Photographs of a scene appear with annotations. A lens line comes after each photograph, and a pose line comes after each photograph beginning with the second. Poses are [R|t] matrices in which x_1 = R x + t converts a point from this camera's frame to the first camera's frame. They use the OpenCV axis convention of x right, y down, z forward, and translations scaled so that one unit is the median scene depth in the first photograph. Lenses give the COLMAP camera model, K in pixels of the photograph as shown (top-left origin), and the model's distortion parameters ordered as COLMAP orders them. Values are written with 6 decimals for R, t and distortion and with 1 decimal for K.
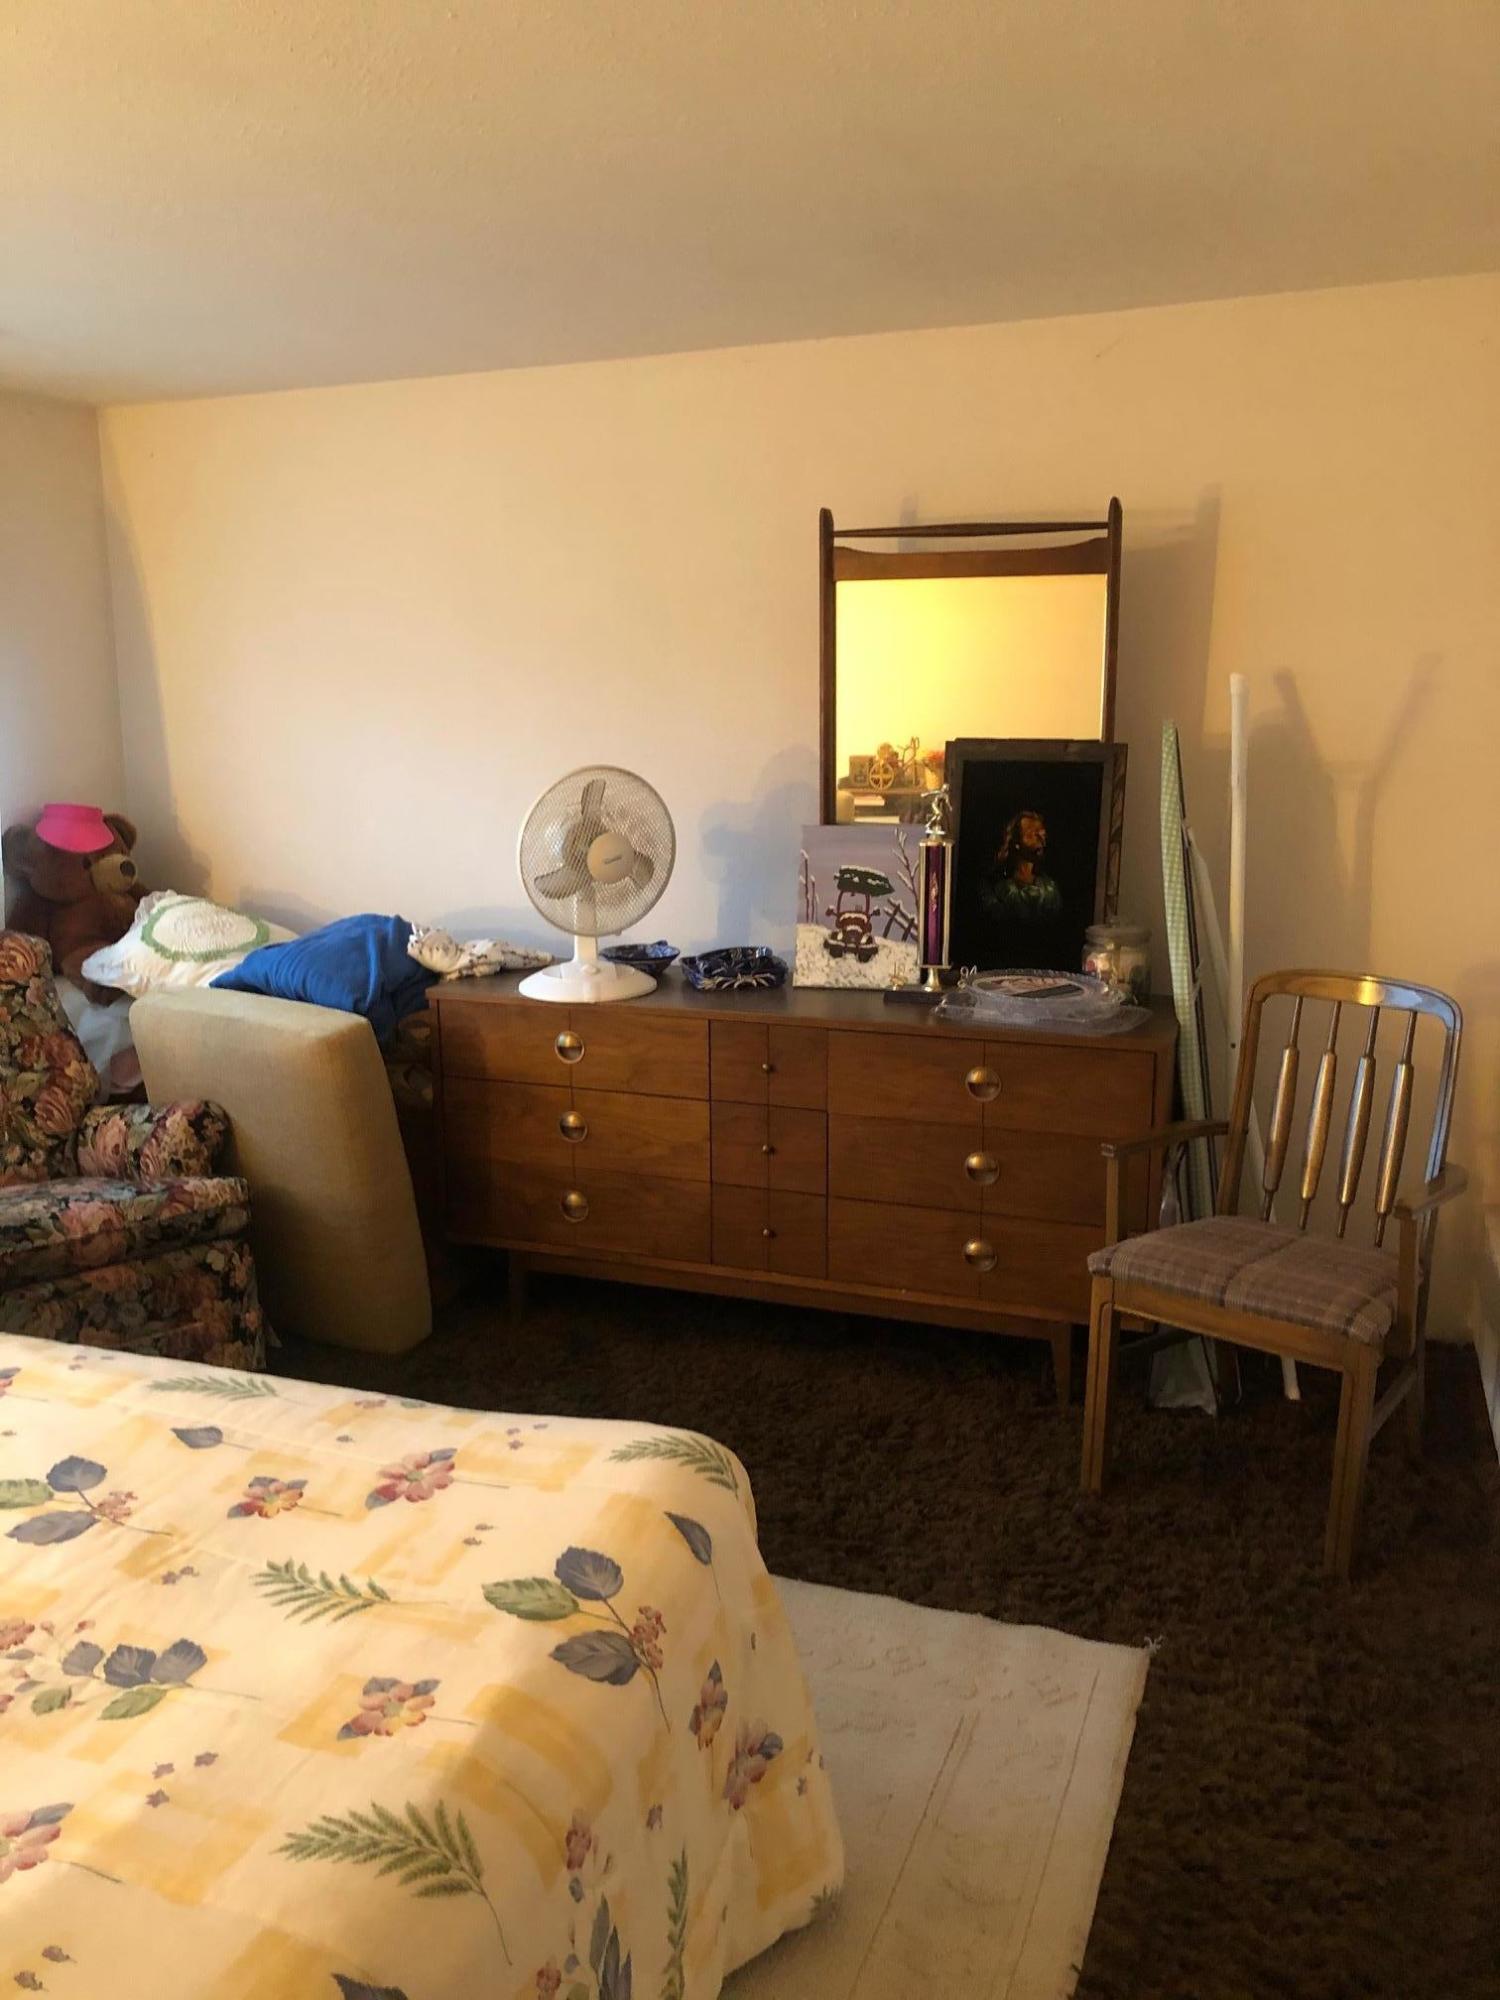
lens RADIAL K [[1623.0, 0, 705.9], [0, 1623.0, 1008.8], [0, 0, 1]] dist [0.027685, -0.037443]
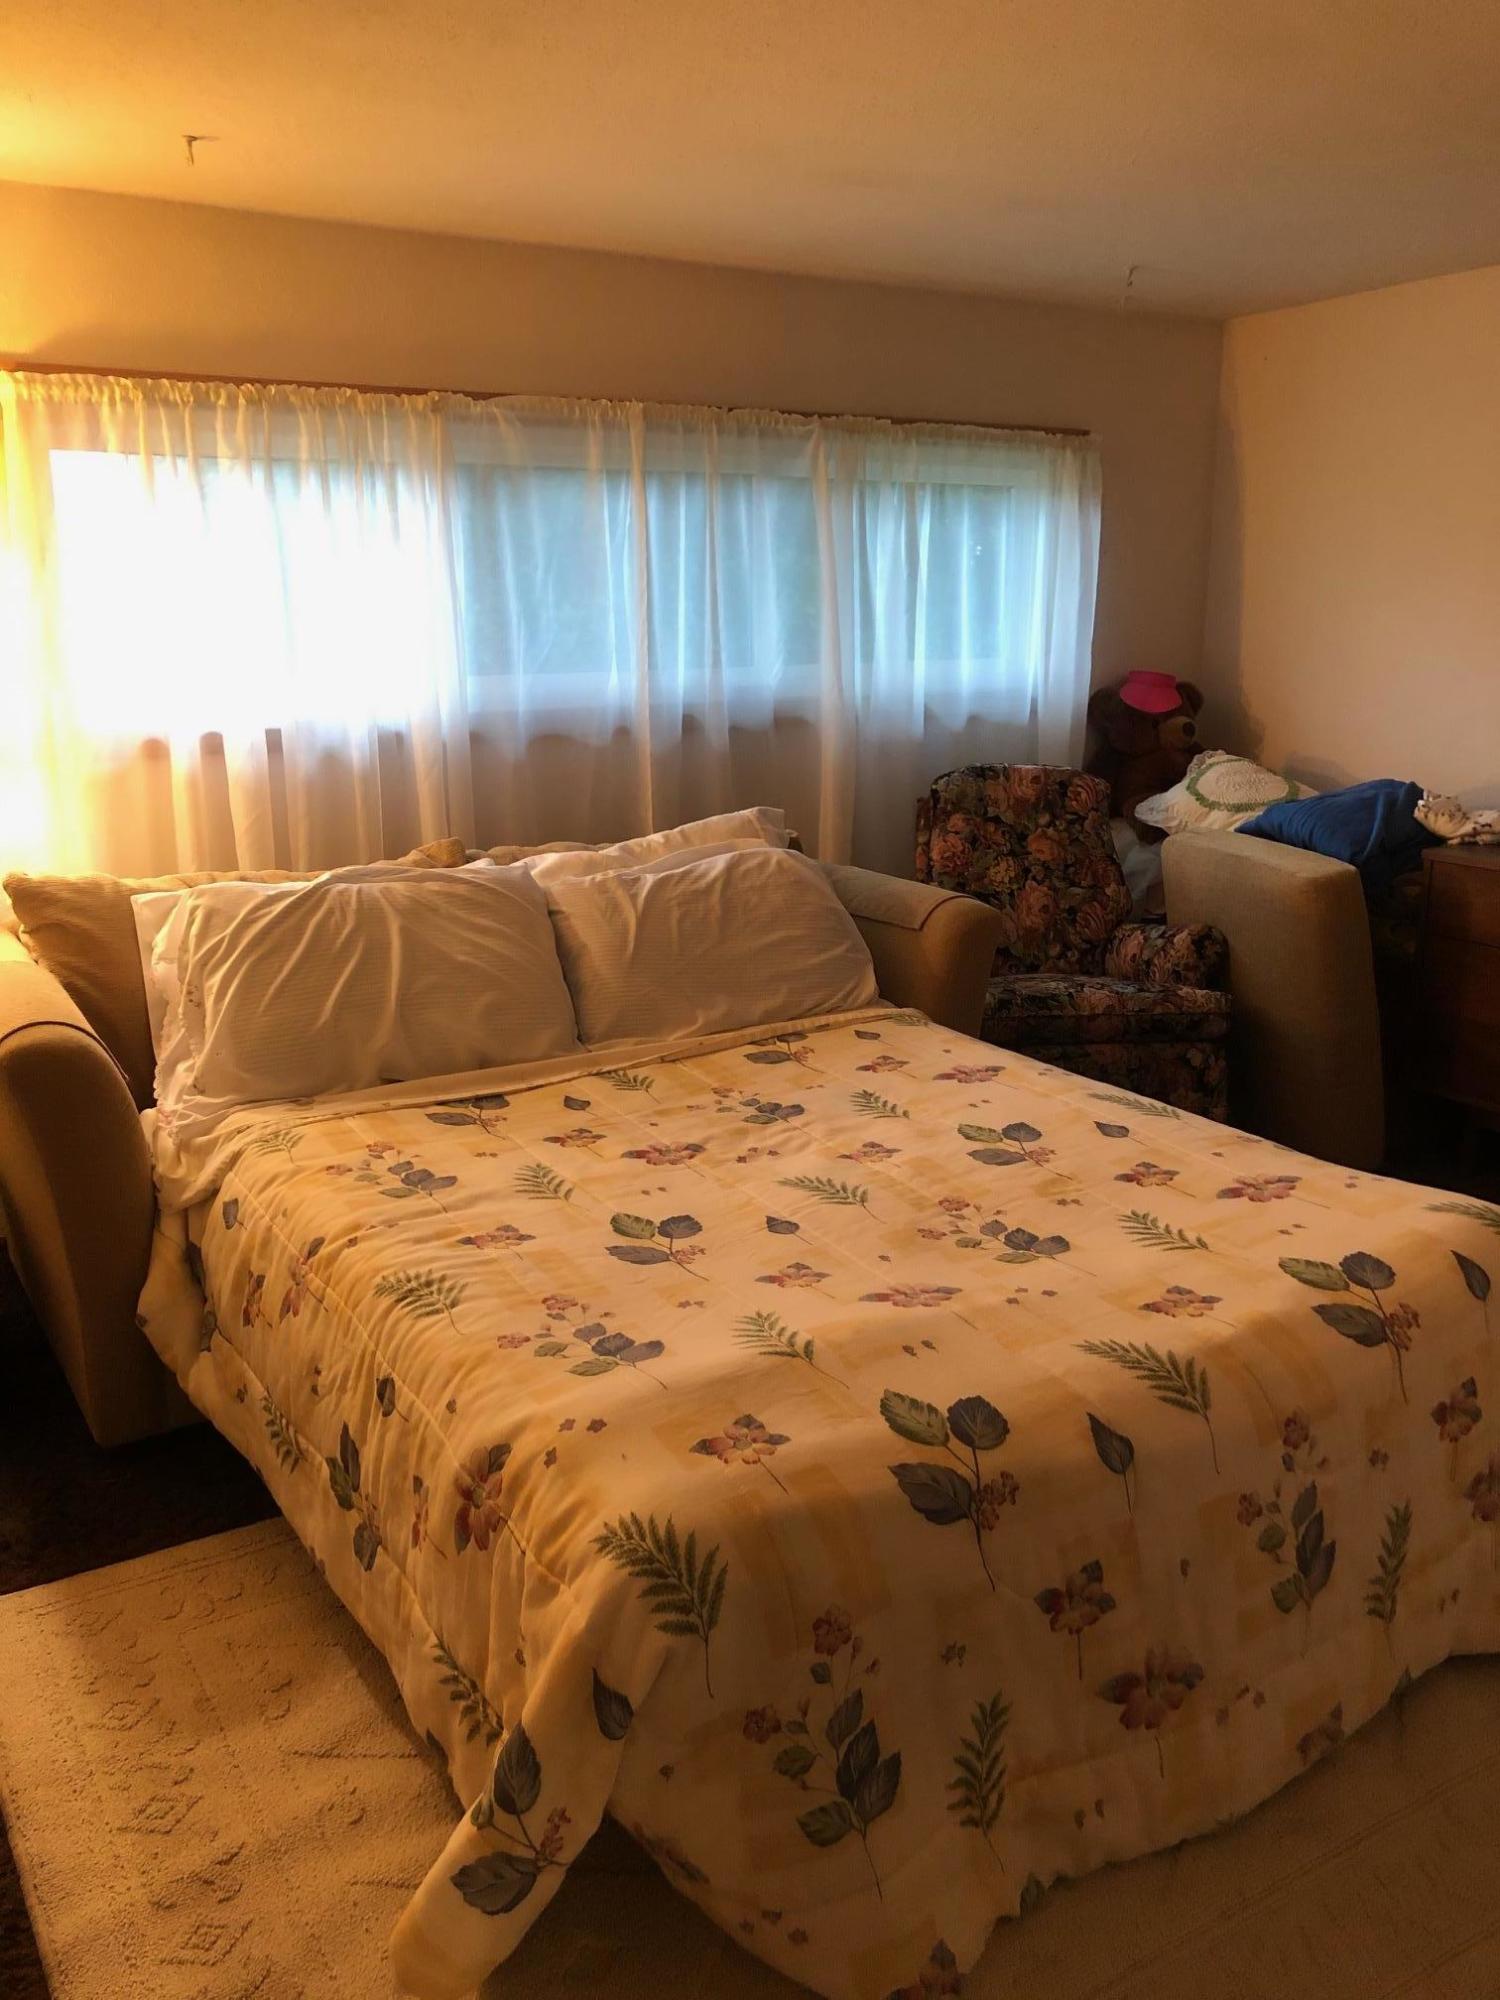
lens RADIAL K [[1623.0, 0, 747.6], [0, 1623.0, 999.7], [0, 0, 1]] dist [0.027685, -0.037443]
pose [[0.796467, 0.152334, -0.585179, 0.133573], [-0.120162, 0.988319, 0.093733, 0.044062], [0.592622, -0.004339, 0.805469, -0.152995]]
